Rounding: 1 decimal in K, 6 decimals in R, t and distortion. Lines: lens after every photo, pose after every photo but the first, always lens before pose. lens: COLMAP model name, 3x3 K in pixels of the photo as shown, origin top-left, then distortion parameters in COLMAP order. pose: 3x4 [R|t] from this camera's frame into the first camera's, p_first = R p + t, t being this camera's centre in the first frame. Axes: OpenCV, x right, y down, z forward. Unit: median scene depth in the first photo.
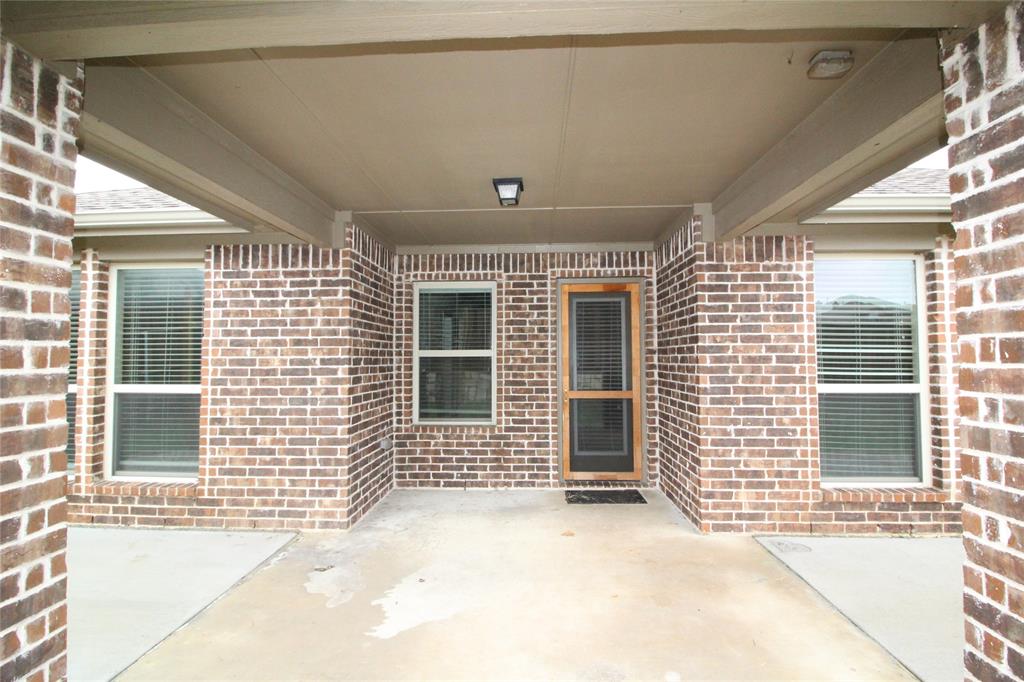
lens RADIAL K [[475.5, 0, 512.5], [0, 475.5, 337.9], [0, 0, 1]] dist [-0.006659, -0.005316]
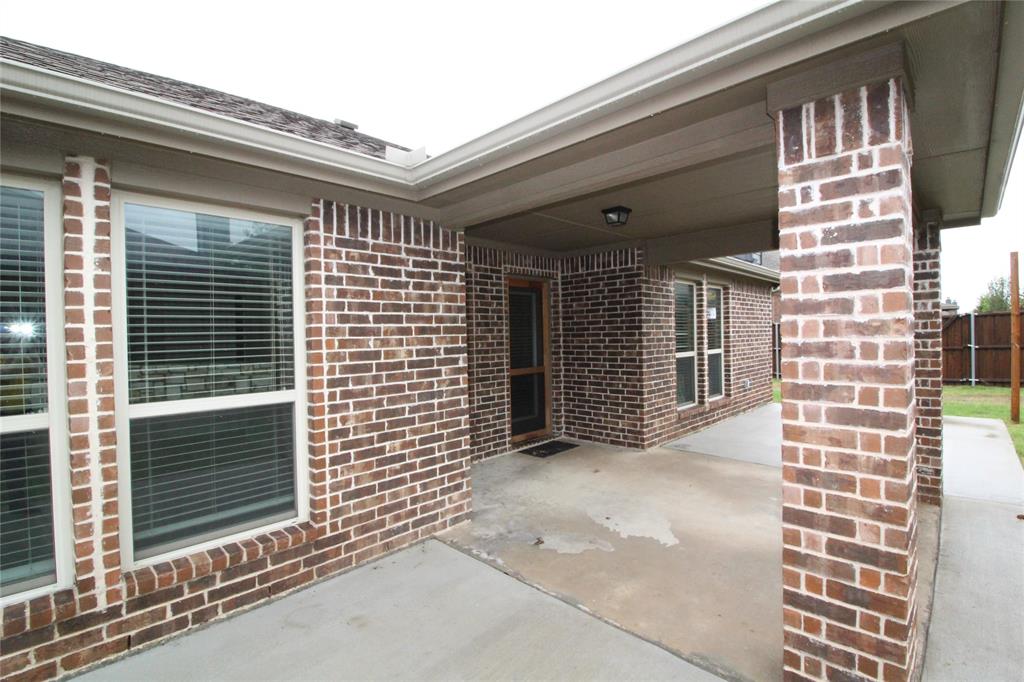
lens RADIAL K [[475.5, 0, 514.6], [0, 475.5, 338.5], [0, 0, 1]] dist [-0.006659, -0.005316]
pose [[0.656037, -0.017111, 0.754535, -1.012085], [-0.012338, 0.999366, 0.033391, -0.007405], [-0.754628, -0.031215, 0.655410, 0.285171]]
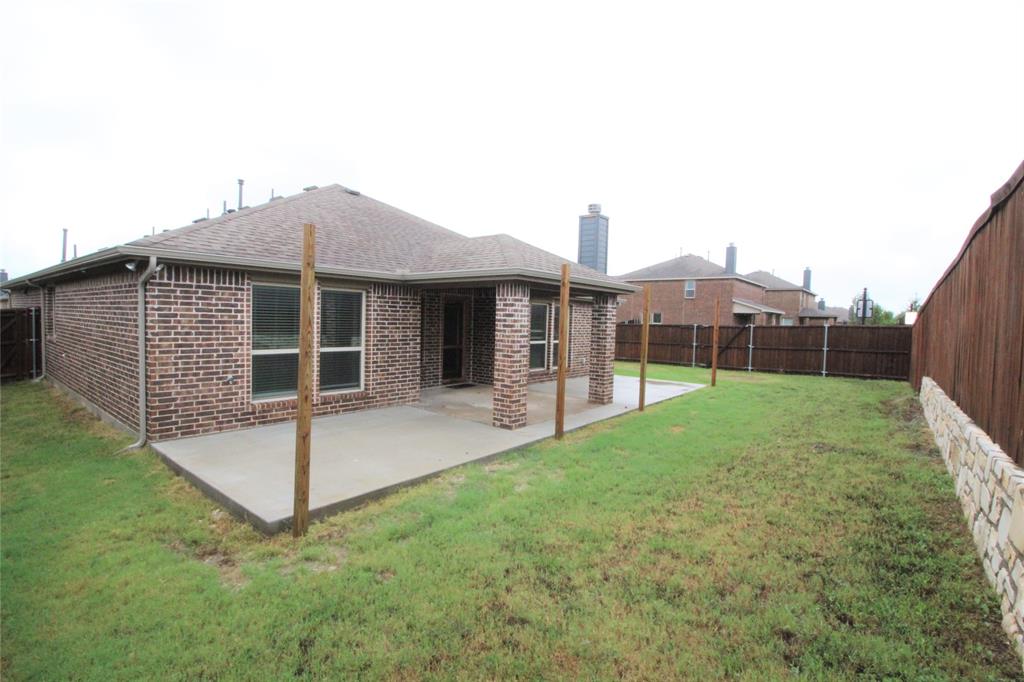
lens RADIAL K [[475.5, 0, 515.5], [0, 475.5, 340.3], [0, 0, 1]] dist [-0.006659, -0.005316]
pose [[0.588346, -0.016486, 0.808441, -2.061306], [-0.064567, 0.995642, 0.067292, -0.125621], [-0.806027, -0.091789, 0.584718, -0.861689]]
